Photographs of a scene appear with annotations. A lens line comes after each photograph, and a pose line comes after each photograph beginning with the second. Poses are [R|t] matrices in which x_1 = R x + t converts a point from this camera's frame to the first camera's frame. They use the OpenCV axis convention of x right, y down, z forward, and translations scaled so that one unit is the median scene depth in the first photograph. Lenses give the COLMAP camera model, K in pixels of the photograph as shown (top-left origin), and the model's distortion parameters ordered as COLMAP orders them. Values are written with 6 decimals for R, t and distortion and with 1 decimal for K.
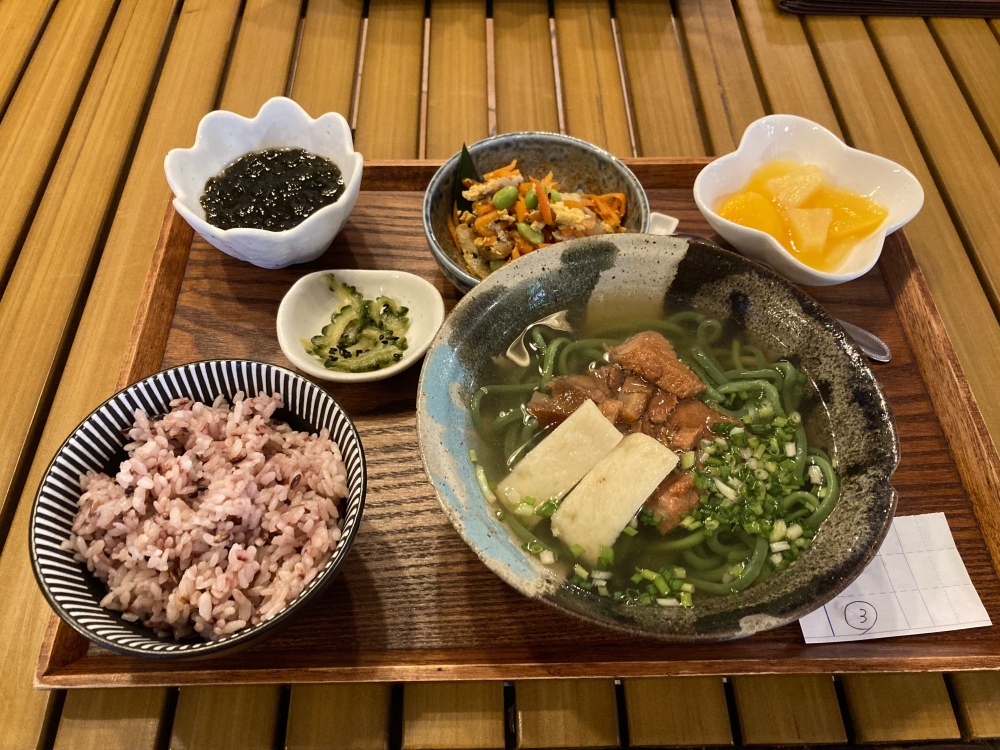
lens RADIAL K [[825.1, 0, 499.4], [0, 825.1, 330.3], [0, 0, 1]] dist [0.033483, 0.009632]
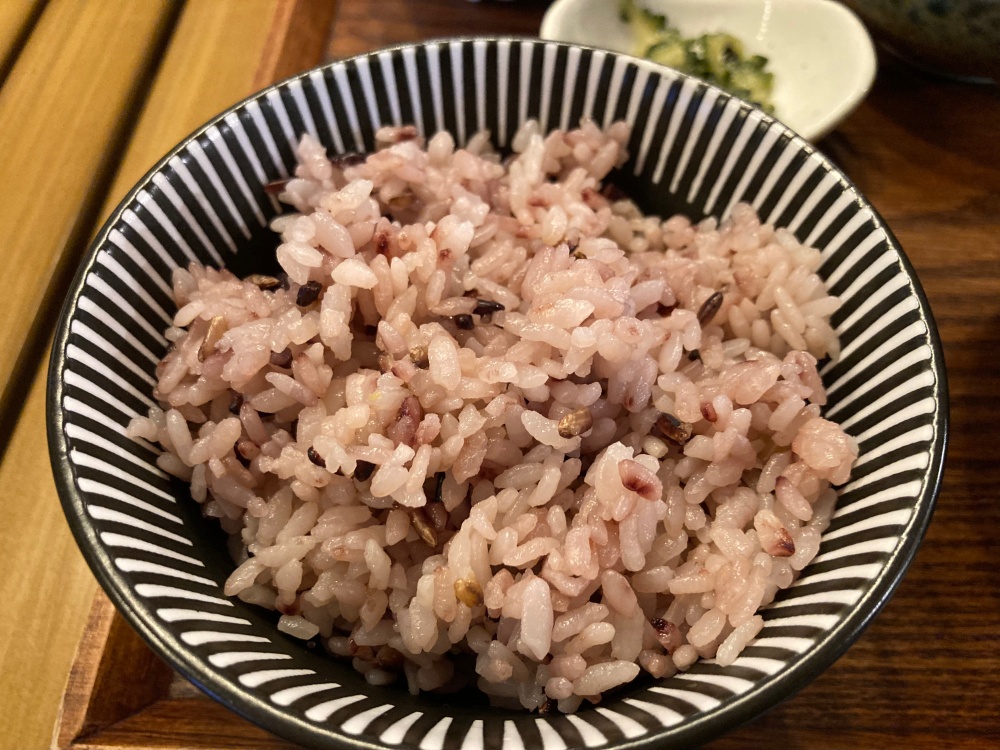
lens RADIAL K [[807.9, 0, 501.8], [0, 807.9, 341.4], [0, 0, 1]] dist [0.071615, -0.105358]
pose [[0.998486, 0.048164, -0.026567, -0.346858], [-0.047600, 0.998636, 0.021466, 0.201941], [0.027565, -0.020169, 0.999417, 0.635770]]
